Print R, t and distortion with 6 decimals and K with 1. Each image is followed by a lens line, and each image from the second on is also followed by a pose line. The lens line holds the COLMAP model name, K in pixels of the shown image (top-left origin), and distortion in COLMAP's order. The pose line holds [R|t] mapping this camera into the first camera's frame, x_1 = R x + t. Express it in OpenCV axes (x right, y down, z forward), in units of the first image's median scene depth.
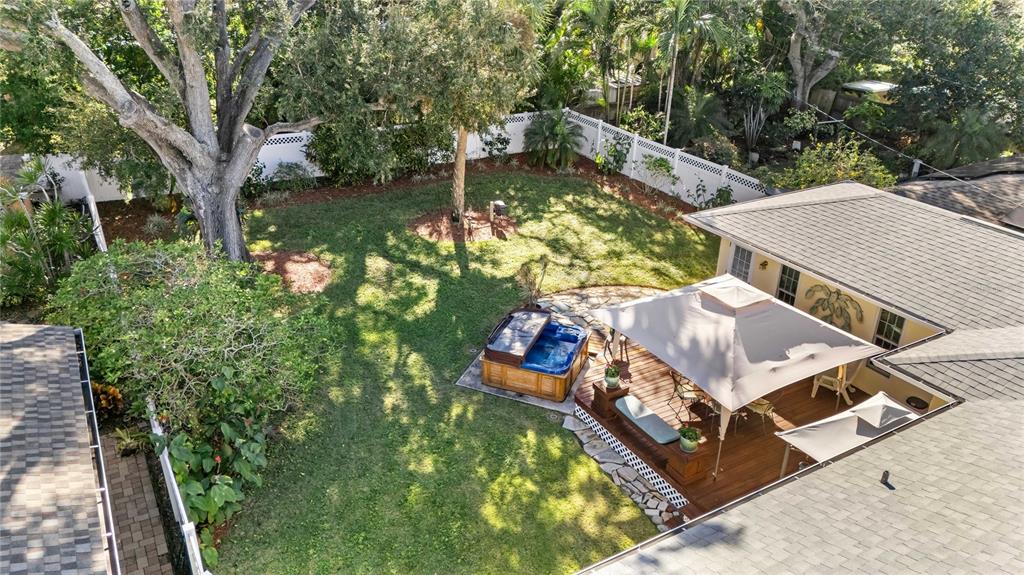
lens RADIAL K [[752.2, 0, 512.0], [0, 752.2, 287.5], [0, 0, 1]] dist [0.031196, -0.006118]
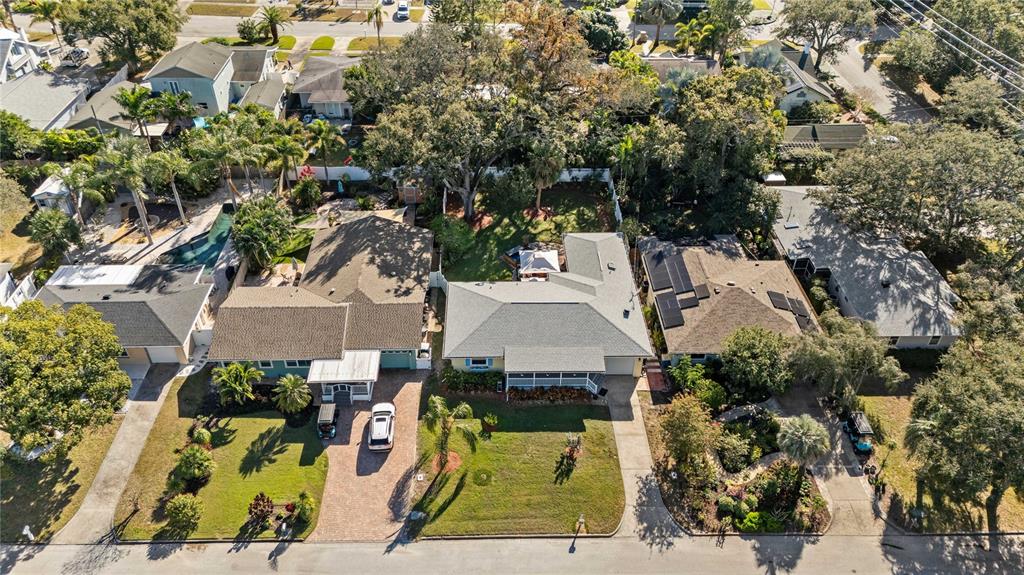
lens RADIAL K [[752.2, 0, 512.0], [0, 752.2, 287.5], [0, 0, 1]] dist [0.031196, -0.006118]
pose [[0.874521, 0.283379, -0.393586, 1.528741], [-0.197667, 0.949336, 0.244314, -0.687338], [0.442879, -0.135859, 0.886228, -2.541170]]
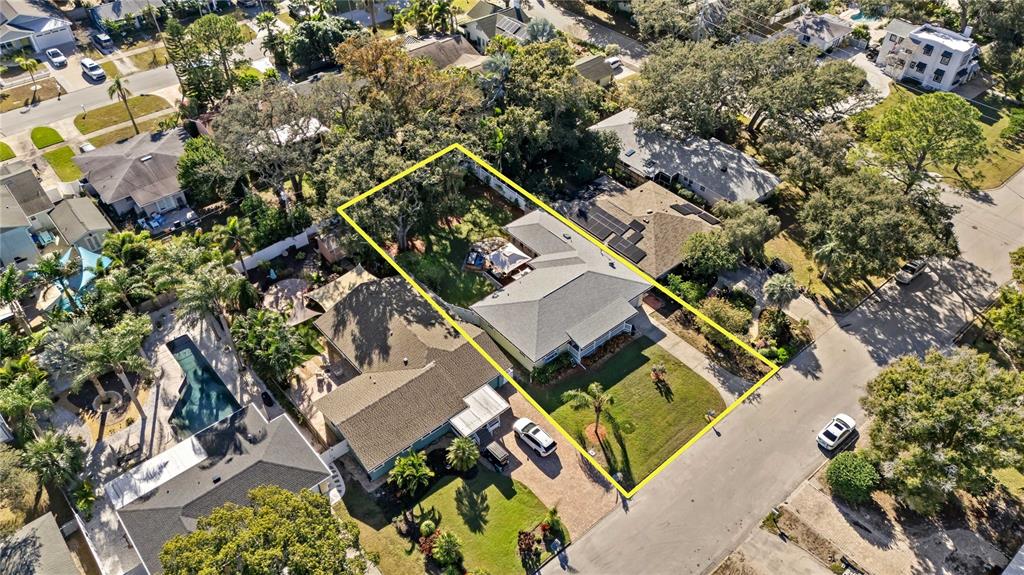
lens RADIAL K [[752.2, 0, 512.0], [0, 752.2, 287.5], [0, 0, 1]] dist [0.031196, -0.006118]
pose [[0.984403, -0.134006, 0.113984, -0.277888], [0.093997, 0.948311, 0.303102, -1.058651], [-0.148710, -0.287660, 0.946117, -3.286144]]
